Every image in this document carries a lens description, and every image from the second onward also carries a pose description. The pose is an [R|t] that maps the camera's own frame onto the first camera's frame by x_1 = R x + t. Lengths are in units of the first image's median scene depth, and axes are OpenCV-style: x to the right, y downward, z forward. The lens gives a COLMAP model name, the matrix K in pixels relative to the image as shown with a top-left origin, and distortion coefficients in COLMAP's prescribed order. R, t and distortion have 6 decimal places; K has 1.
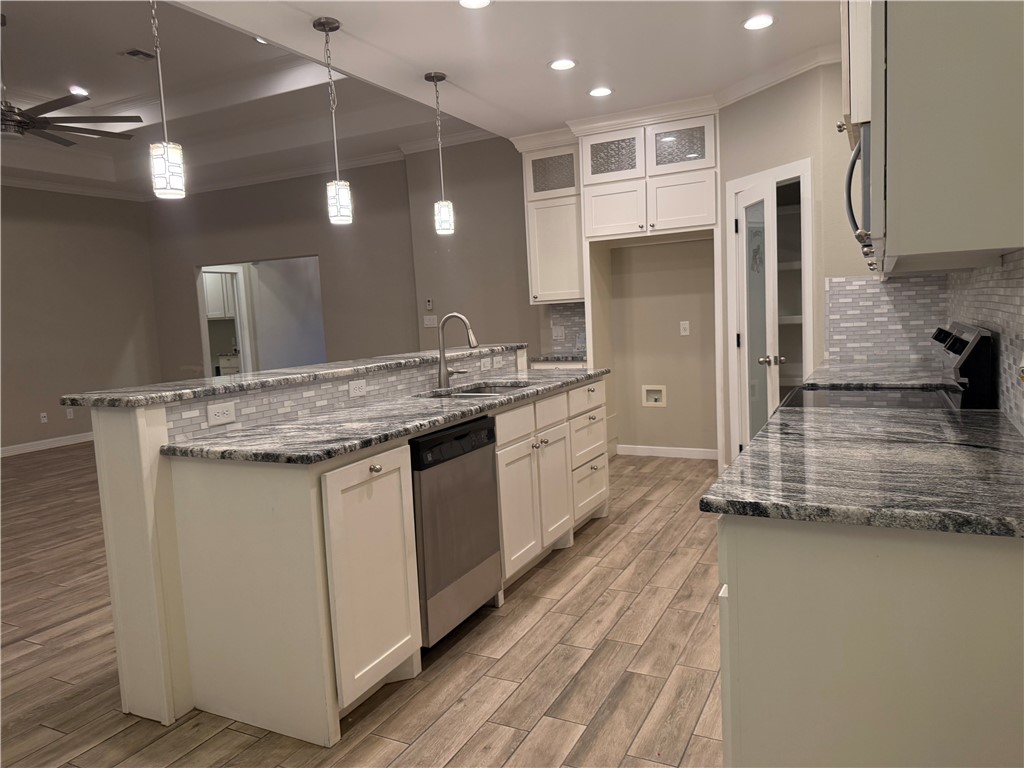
lens RADIAL K [[706.8, 0, 500.5], [0, 706.8, 386.8], [0, 0, 1]] dist [0.086589, -0.150275]
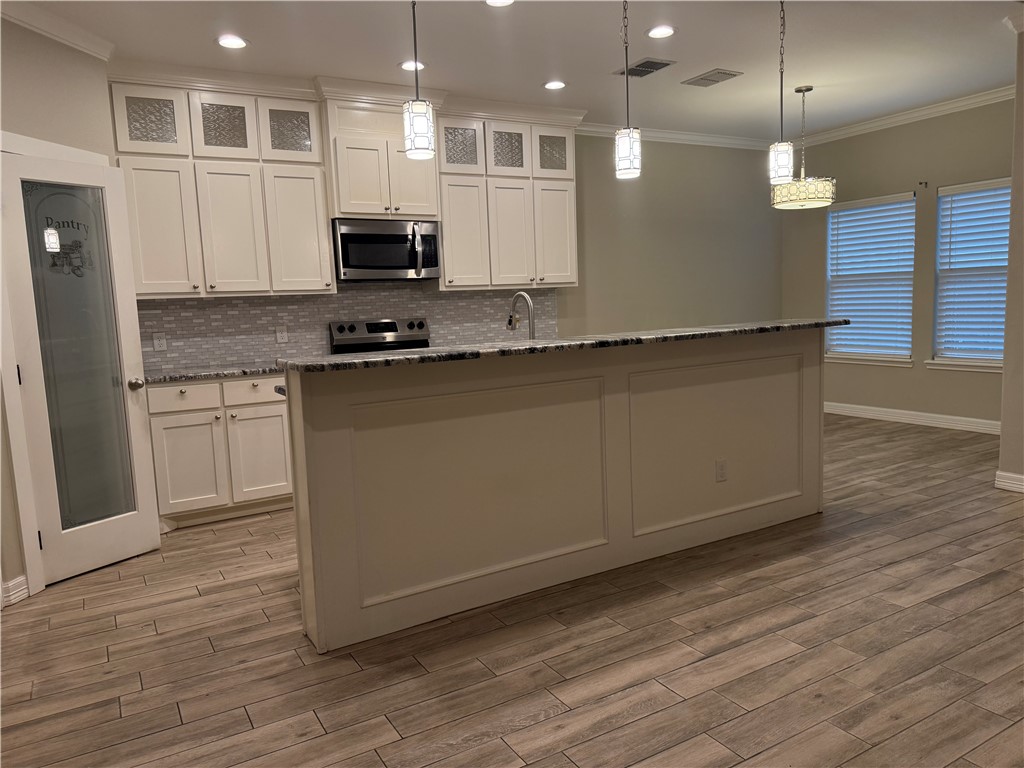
lens RADIAL K [[706.8, 0, 500.5], [0, 706.8, 386.8], [0, 0, 1]] dist [0.086589, -0.150275]
pose [[-0.842753, 0.015080, 0.538089, -0.419006], [0.129987, 0.975727, 0.176240, -0.118907], [-0.522370, 0.218471, -0.824257, 1.415452]]
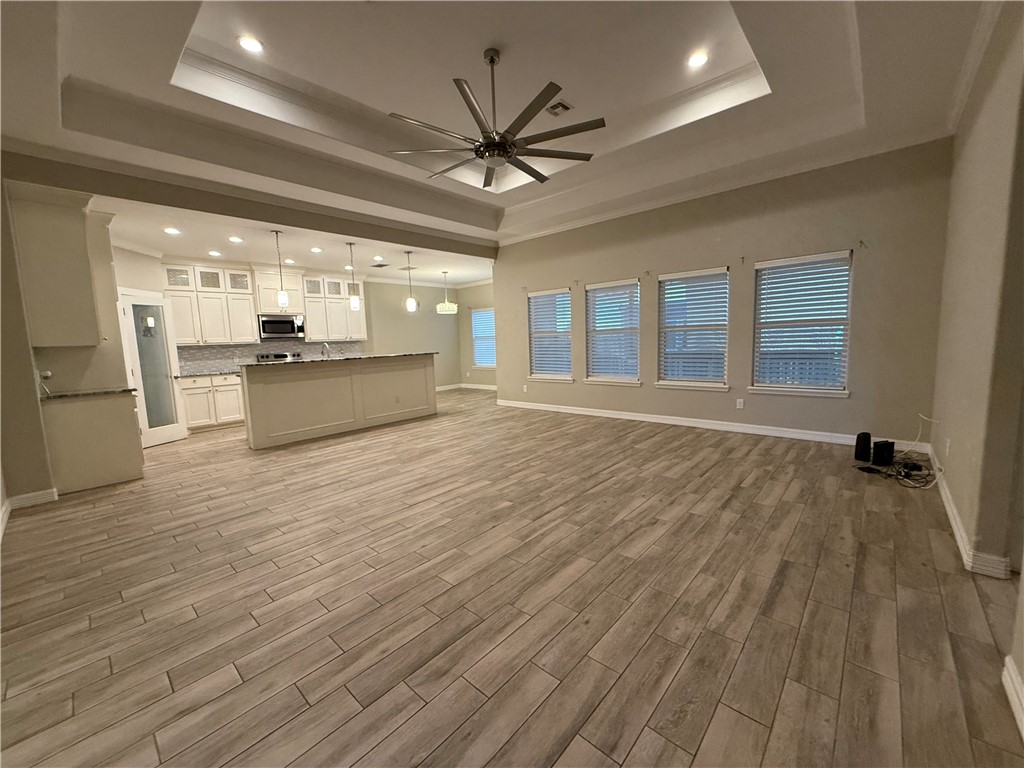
lens RADIAL K [[409.2, 0, 512.0], [0, 409.2, 384.0], [0, 0, 1]] dist [0.001200, 0.000161]
pose [[-0.966324, 0.053912, 0.251619, -0.934096], [0.103982, 0.976229, 0.190170, -0.143649], [-0.235385, 0.209930, -0.948959, 1.906004]]
